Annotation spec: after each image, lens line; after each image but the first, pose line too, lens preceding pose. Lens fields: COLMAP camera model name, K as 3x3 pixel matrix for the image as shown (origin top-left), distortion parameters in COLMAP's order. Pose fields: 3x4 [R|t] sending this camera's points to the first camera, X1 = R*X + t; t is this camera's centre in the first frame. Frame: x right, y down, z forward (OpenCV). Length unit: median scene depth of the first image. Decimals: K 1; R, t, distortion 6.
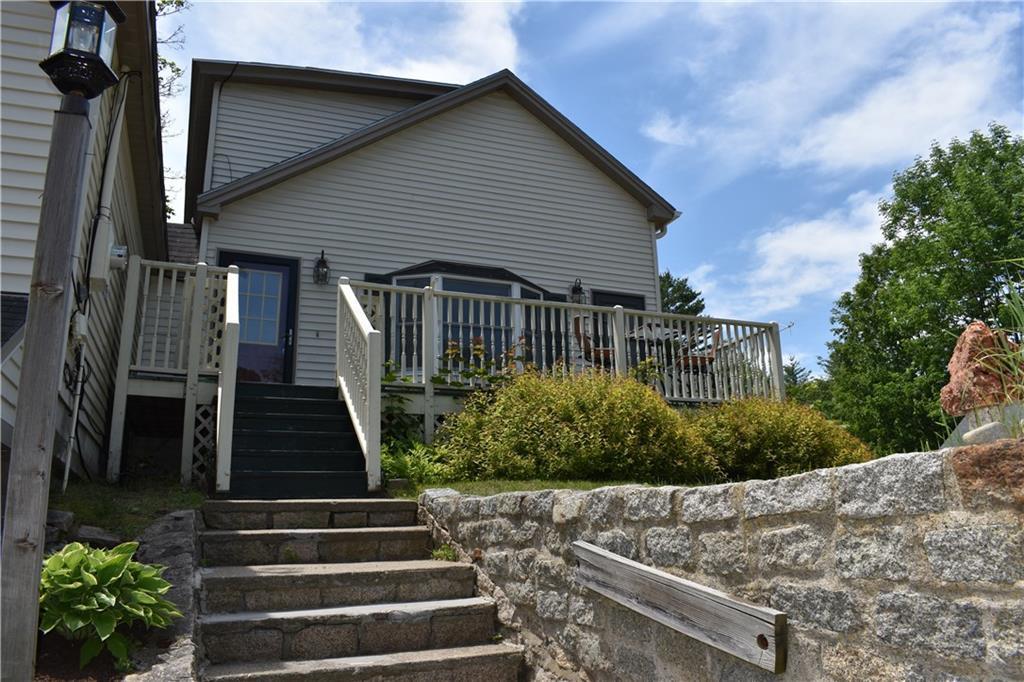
lens RADIAL K [[792.0, 0, 528.8], [0, 792.0, 350.7], [0, 0, 1]] dist [-0.099761, -0.000251]
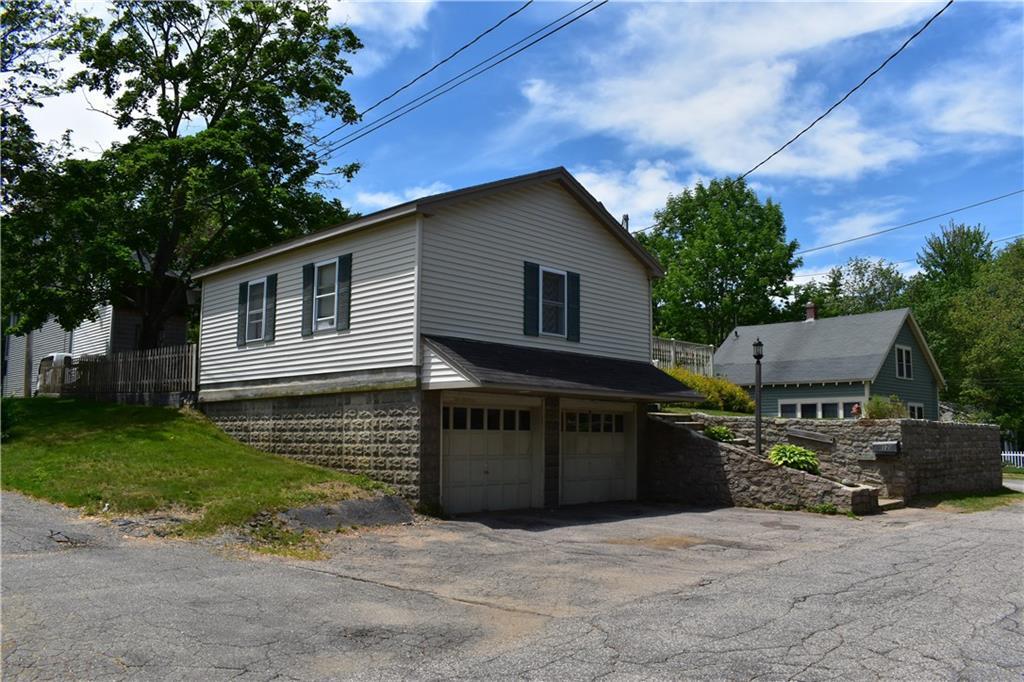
lens RADIAL K [[792.0, 0, 528.8], [0, 792.0, 350.7], [0, 0, 1]] dist [-0.099761, -0.000251]
pose [[0.911917, 0.079458, 0.402610, -1.323018], [-0.131681, 0.985854, 0.103692, -0.221383], [-0.388675, -0.147575, 0.909480, -1.136991]]
